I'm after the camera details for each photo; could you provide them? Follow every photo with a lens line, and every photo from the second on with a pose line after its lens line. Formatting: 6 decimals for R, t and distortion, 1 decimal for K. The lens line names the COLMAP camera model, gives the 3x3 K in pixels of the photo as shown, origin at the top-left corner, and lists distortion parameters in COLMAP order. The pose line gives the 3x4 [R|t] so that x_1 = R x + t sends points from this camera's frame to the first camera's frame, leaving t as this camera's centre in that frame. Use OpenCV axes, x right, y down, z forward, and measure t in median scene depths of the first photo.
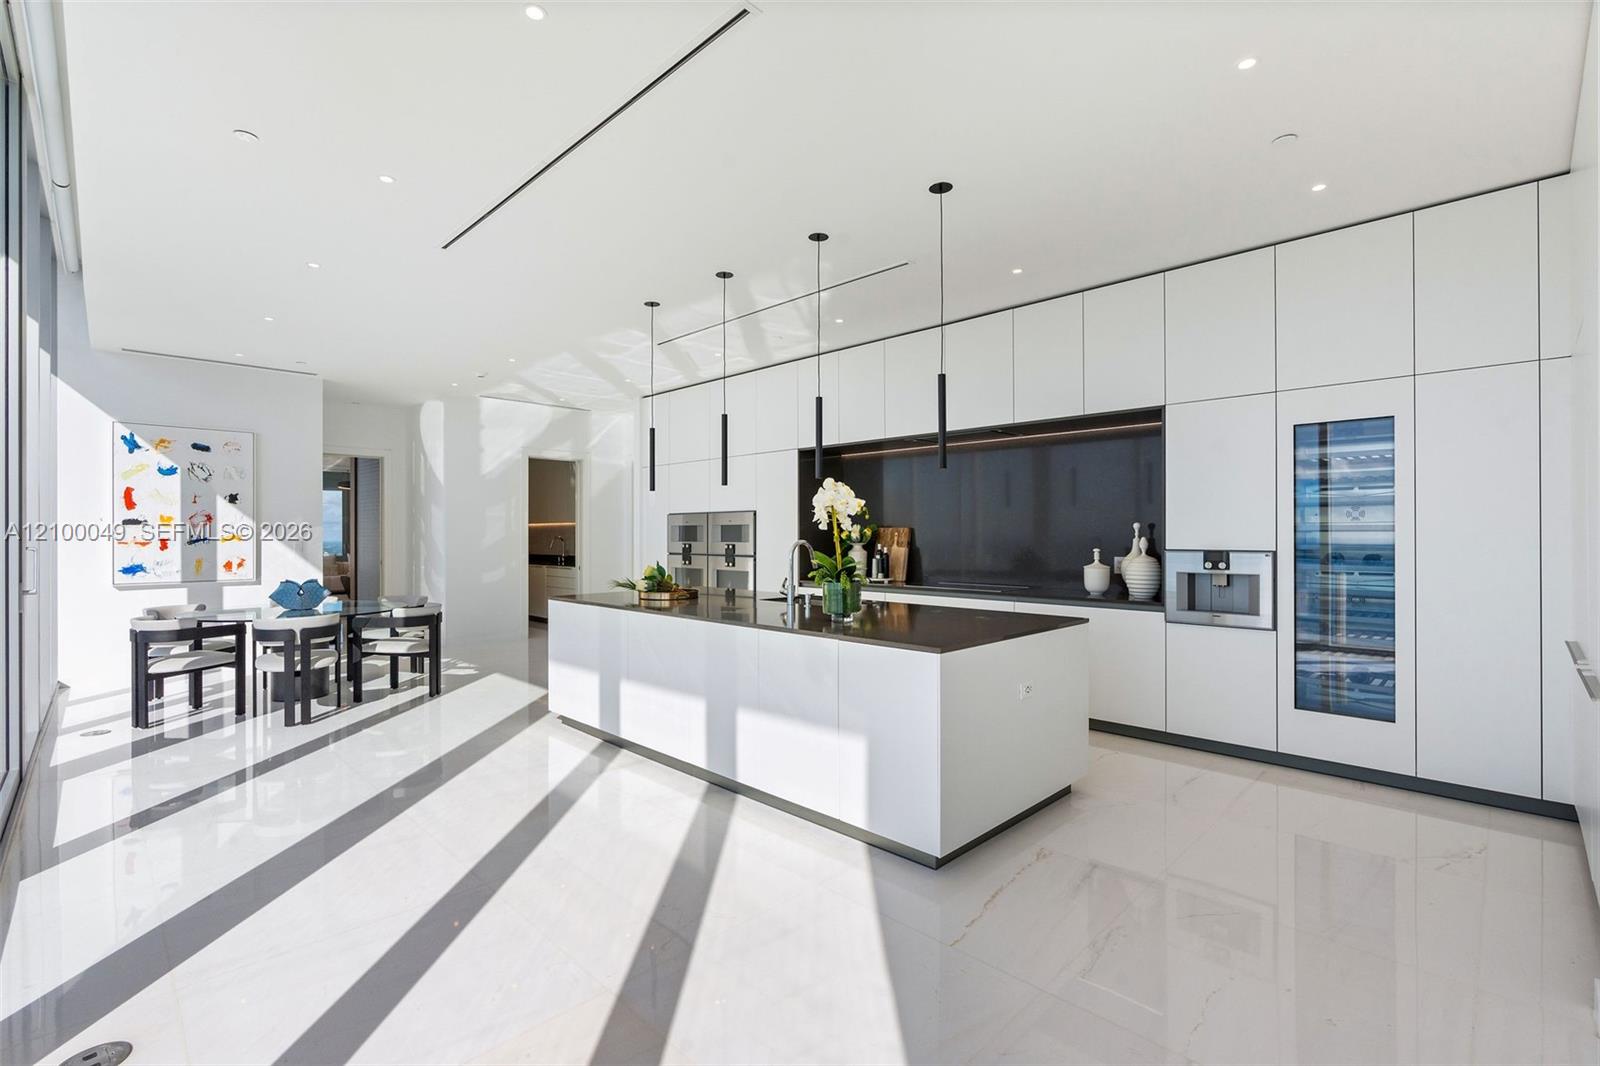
lens RADIAL K [[713.5, 0, 800.0], [0, 713.5, 533.0], [0, 0, 1]] dist [-0.000285, 0.000022]
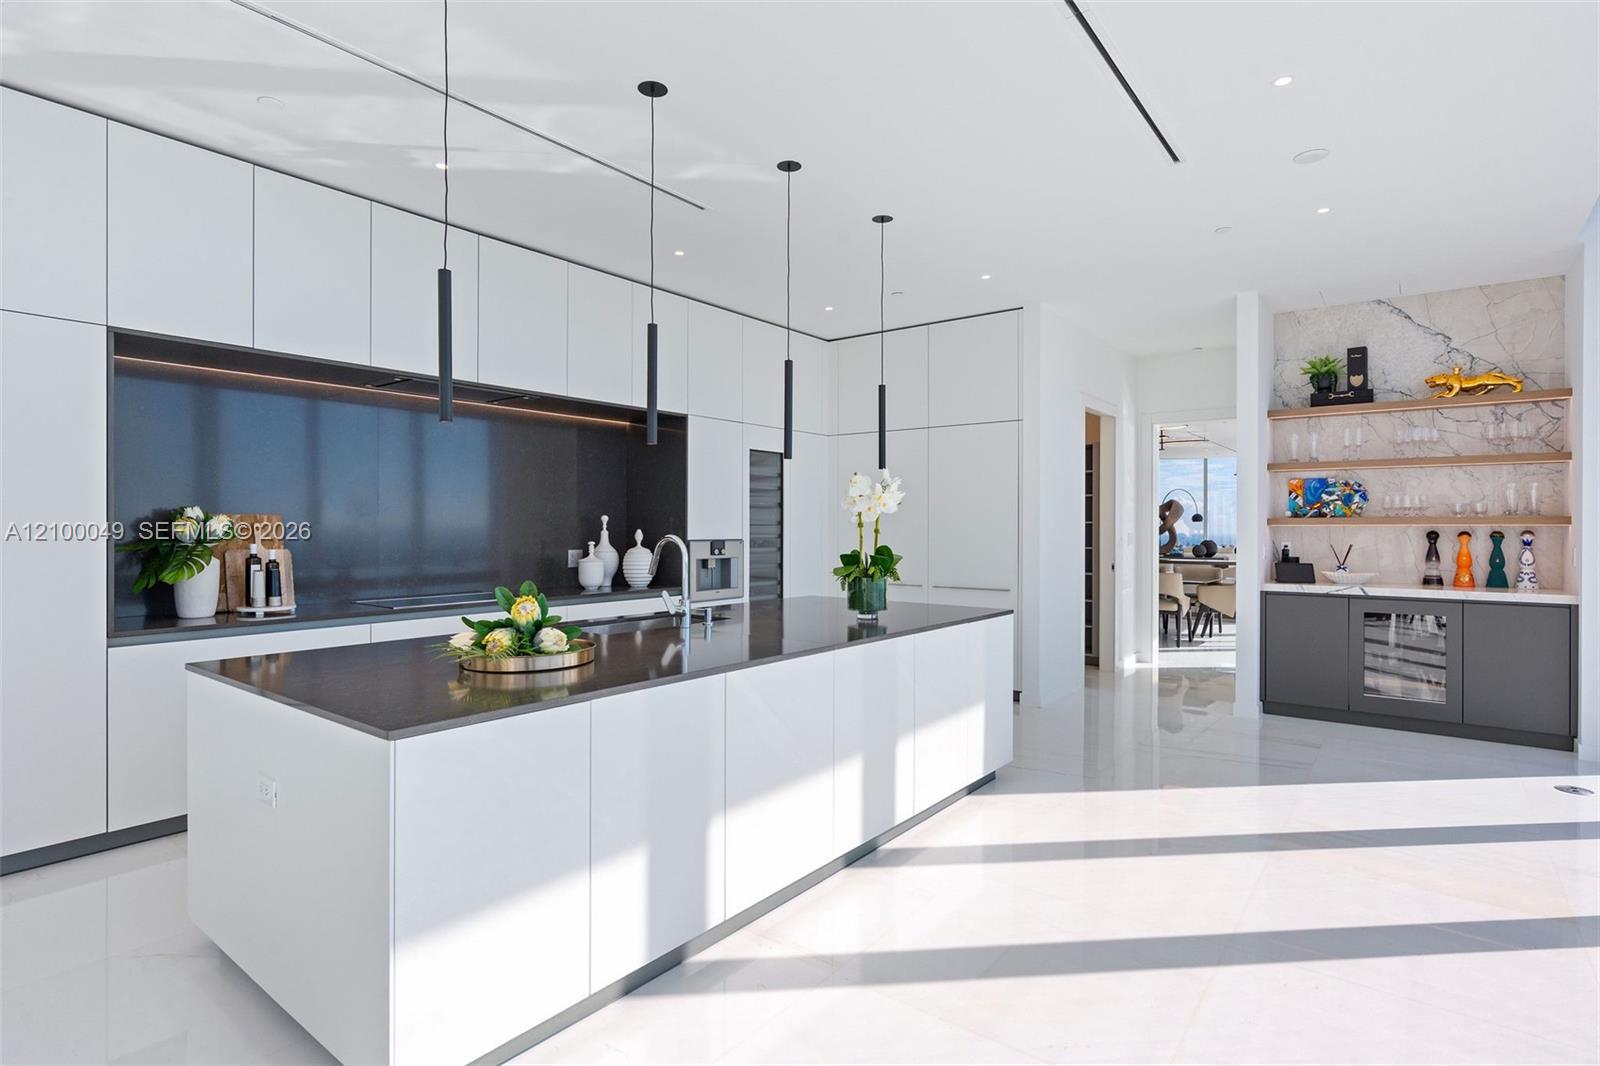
lens RADIAL K [[820.7, 0, 800.0], [0, 820.7, 533.0], [0, 0, 1]] dist [-0.001661, -0.000298]
pose [[-0.120896, -0.009367, 0.992621, -0.827569], [-0.005076, 0.999948, 0.008818, -0.000906], [-0.992652, -0.003972, -0.120938, 0.993603]]
